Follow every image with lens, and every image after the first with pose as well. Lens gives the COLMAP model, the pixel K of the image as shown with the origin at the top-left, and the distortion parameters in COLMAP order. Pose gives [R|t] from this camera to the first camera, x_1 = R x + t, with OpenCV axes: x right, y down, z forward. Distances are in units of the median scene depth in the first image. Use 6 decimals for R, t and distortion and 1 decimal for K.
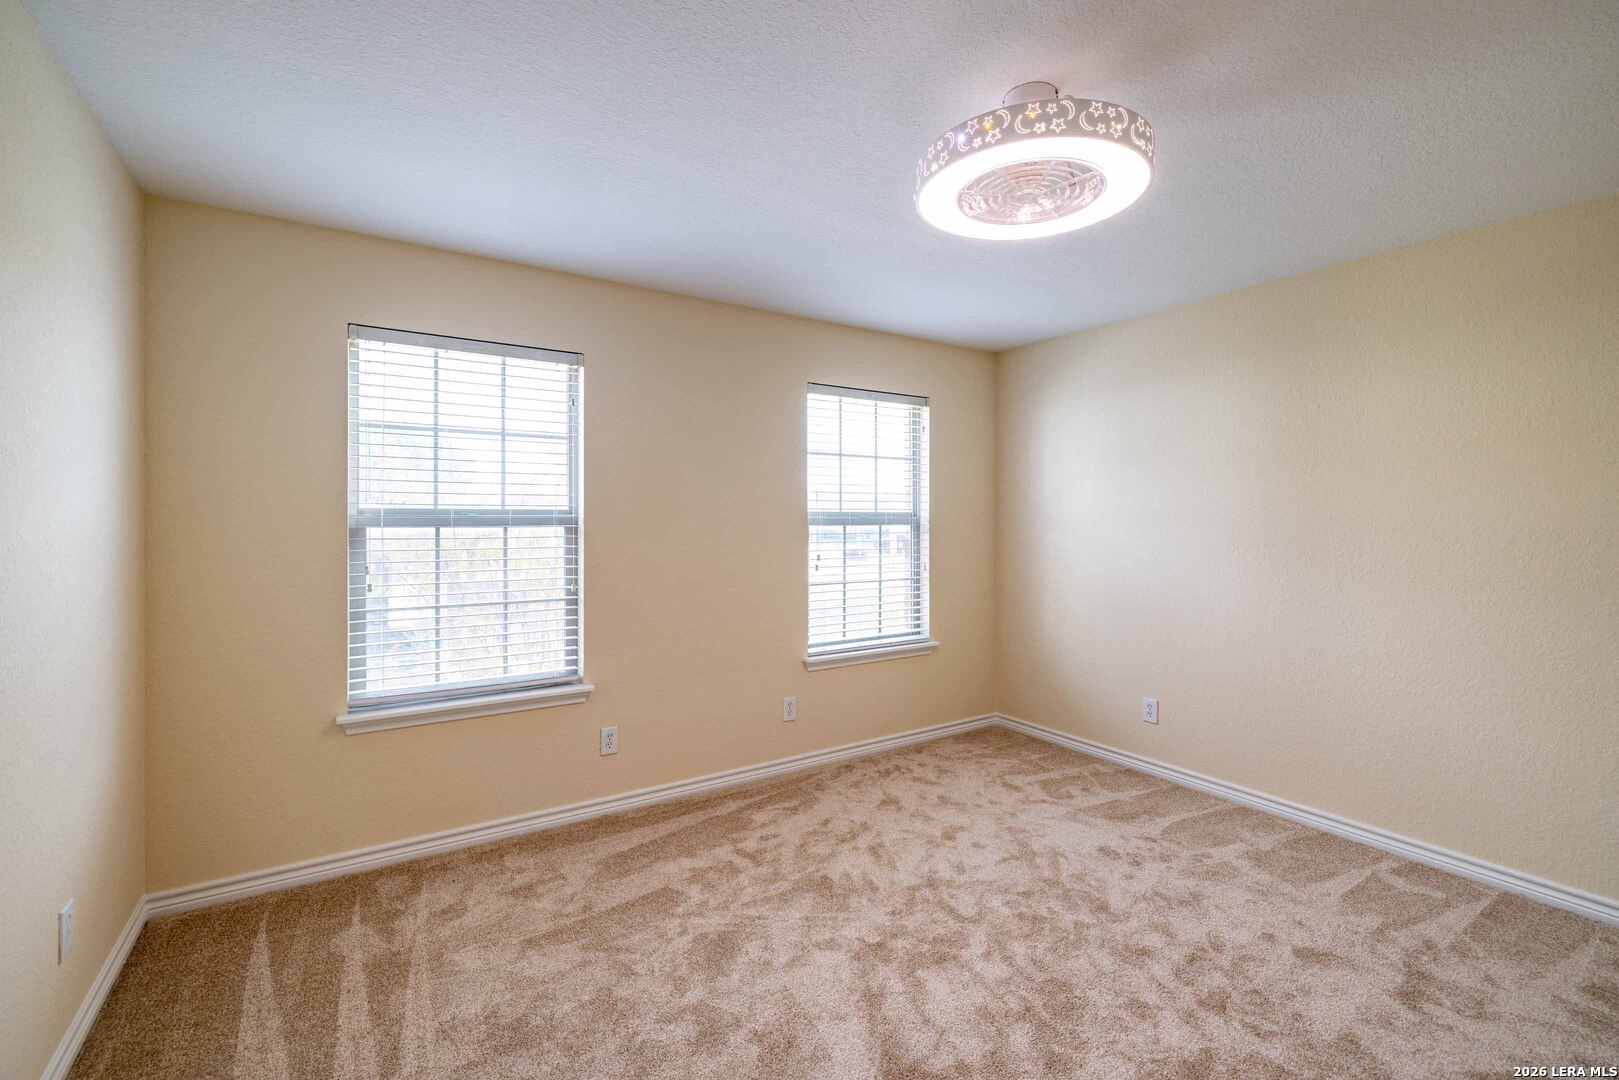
lens RADIAL K [[683.3, 0, 793.5], [0, 683.3, 529.0], [0, 0, 1]] dist [0.000368, 0.000396]
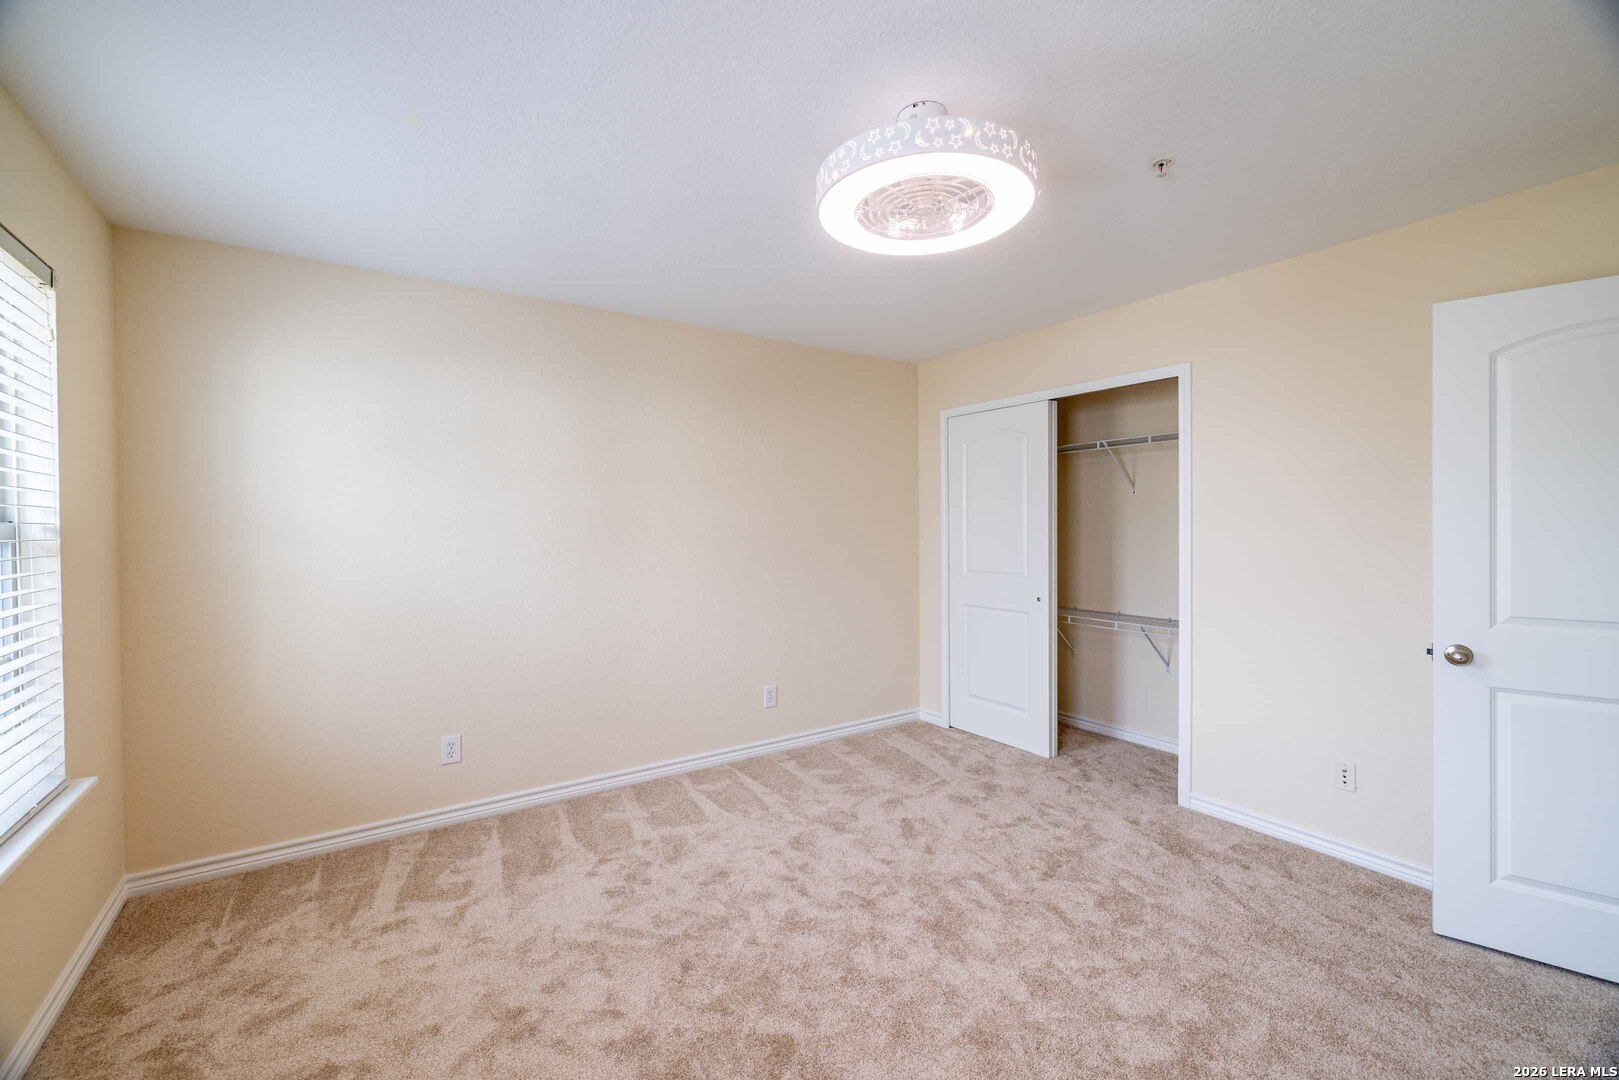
lens RADIAL K [[683.3, 0, 793.5], [0, 683.3, 529.0], [0, 0, 1]] dist [0.000368, 0.000396]
pose [[-0.018299, -0.010663, 0.999776, -0.402005], [0.020630, 0.999726, 0.011040, -0.011709], [-0.999620, 0.020827, -0.018074, 0.697749]]
